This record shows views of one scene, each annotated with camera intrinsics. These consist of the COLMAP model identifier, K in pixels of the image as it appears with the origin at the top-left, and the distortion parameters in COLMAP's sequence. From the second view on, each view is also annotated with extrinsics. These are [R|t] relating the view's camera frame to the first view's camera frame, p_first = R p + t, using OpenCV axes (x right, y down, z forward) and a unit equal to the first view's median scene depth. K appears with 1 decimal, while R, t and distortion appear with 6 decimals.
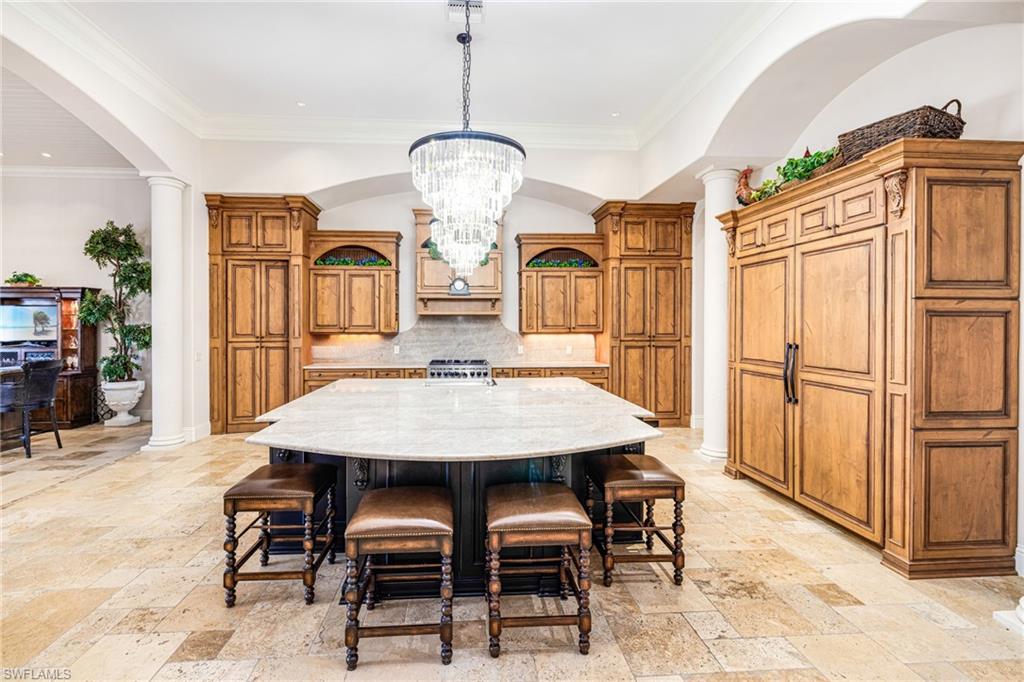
lens RADIAL K [[463.0, 0, 492.2], [0, 463.0, 327.9], [0, 0, 1]] dist [-0.002608, 0.000029]
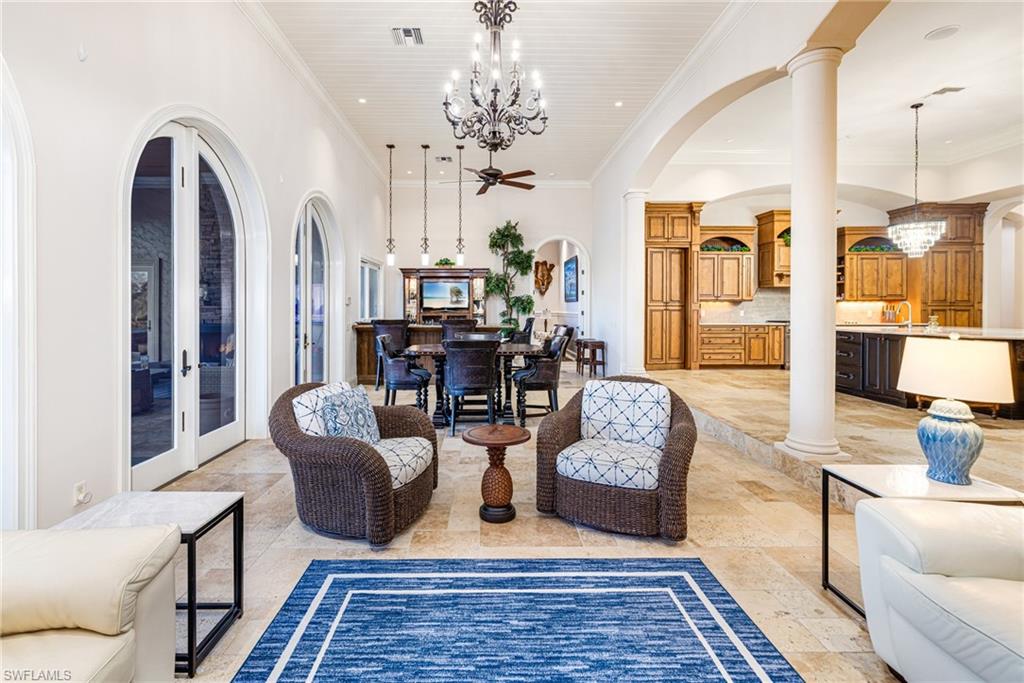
lens RADIAL K [[463.0, 0, 481.8], [0, 463.0, 312.8], [0, 0, 1]] dist [-0.002608, 0.000029]
pose [[0.998185, 0.000623, -0.060220, -0.933488], [-0.000487, 0.999997, 0.002274, 0.045508], [0.060221, -0.002241, 0.998183, -0.418963]]
